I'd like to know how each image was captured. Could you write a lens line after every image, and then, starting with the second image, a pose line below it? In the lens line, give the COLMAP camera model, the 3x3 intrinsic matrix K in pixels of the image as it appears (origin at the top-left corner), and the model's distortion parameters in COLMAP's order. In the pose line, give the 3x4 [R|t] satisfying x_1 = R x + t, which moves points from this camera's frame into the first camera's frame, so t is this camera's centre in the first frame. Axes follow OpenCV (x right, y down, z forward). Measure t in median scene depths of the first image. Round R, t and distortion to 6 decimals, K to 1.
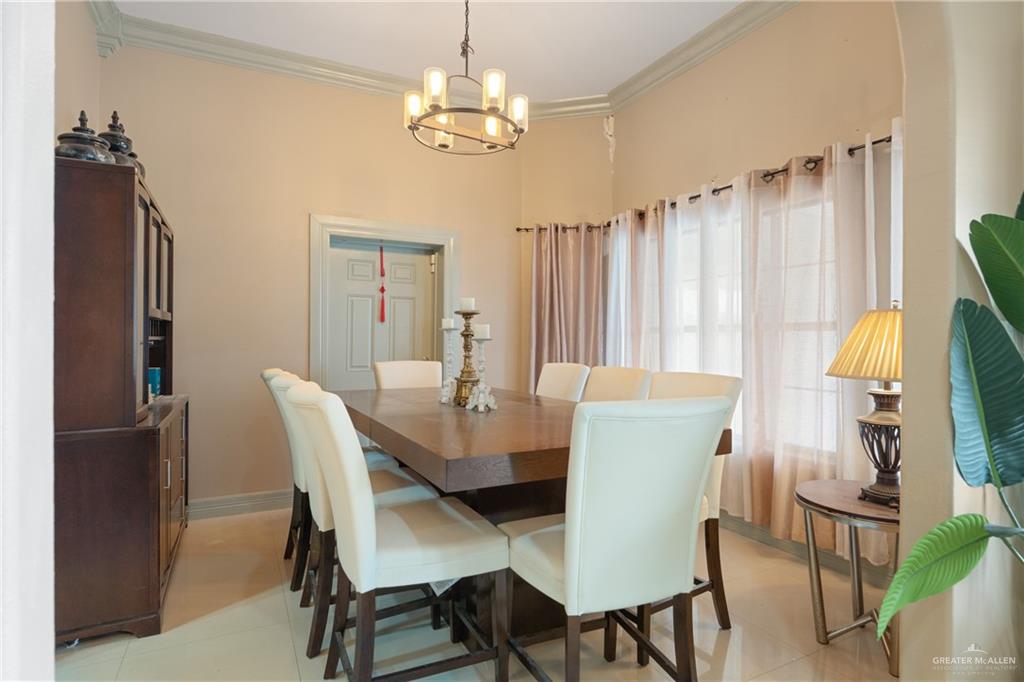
lens RADIAL K [[533.3, 0, 512.4], [0, 533.3, 340.4], [0, 0, 1]] dist [-0.002612, -0.000221]
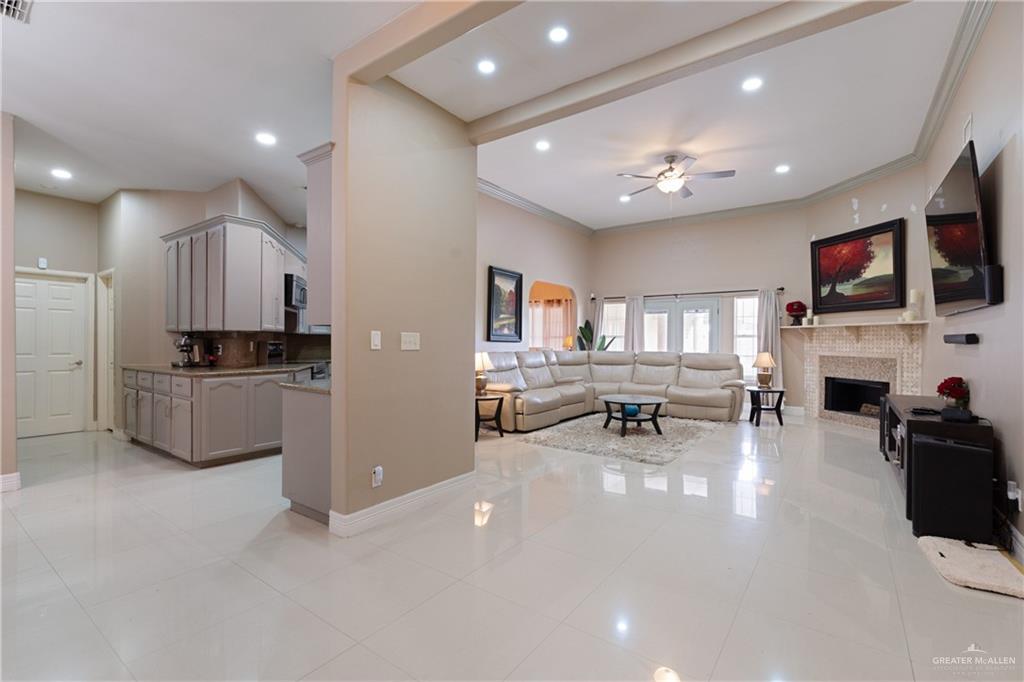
lens RADIAL K [[458.1, 0, 510.9], [0, 458.1, 342.0], [0, 0, 1]] dist [0.002197, 0.000556]
pose [[0.896979, -0.001679, 0.442069, -1.229607], [-0.003728, 0.999929, 0.011362, -0.023610], [-0.442057, -0.011839, 0.896909, -1.872177]]
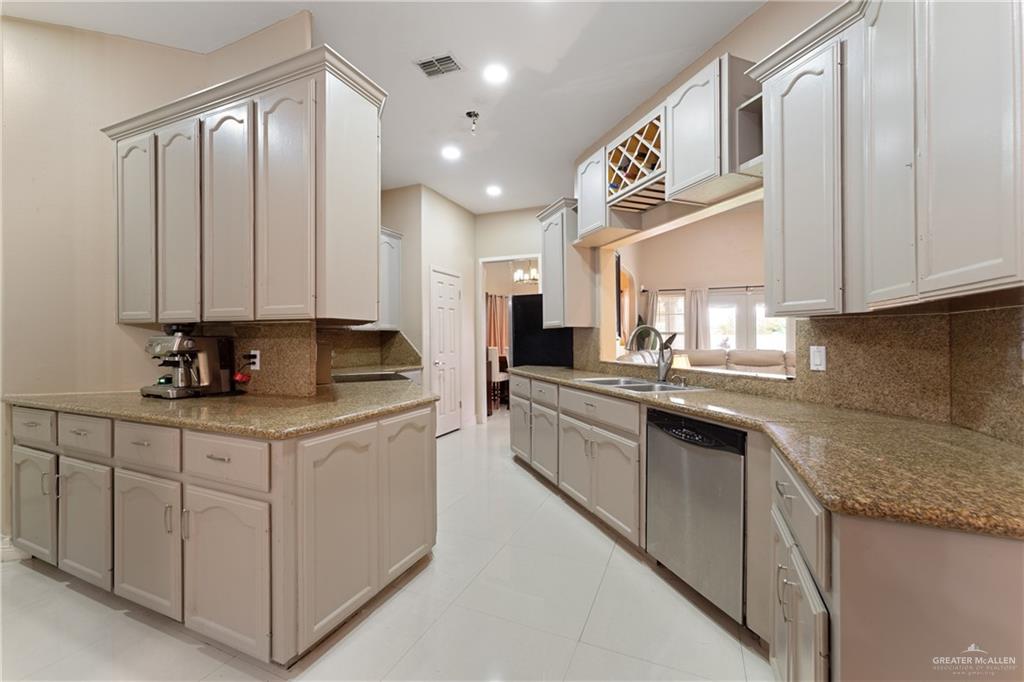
lens RADIAL K [[416.7, 0, 514.6], [0, 416.7, 337.3], [0, 0, 1]] dist [0.000444, 0.000255]
pose [[0.773725, -0.003982, 0.633509, -1.525712], [0.001538, 0.999989, 0.004407, -0.017032], [-0.633519, -0.002436, 0.773723, -0.887543]]
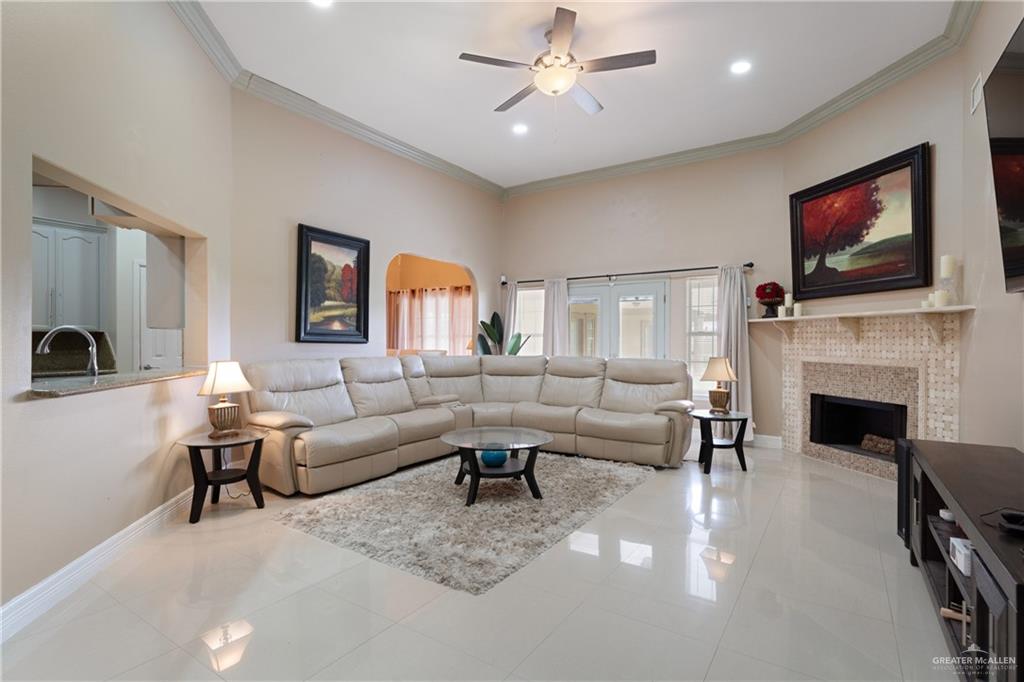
lens RADIAL K [[497.2, 0, 512.4], [0, 497.2, 340.0], [0, 0, 1]] dist [0.003509, 0.000834]
pose [[0.876938, -0.000750, 0.480603, -0.566976], [-0.001926, 0.999985, 0.005075, -0.017216], [-0.480600, -0.005376, 0.876924, -1.534889]]
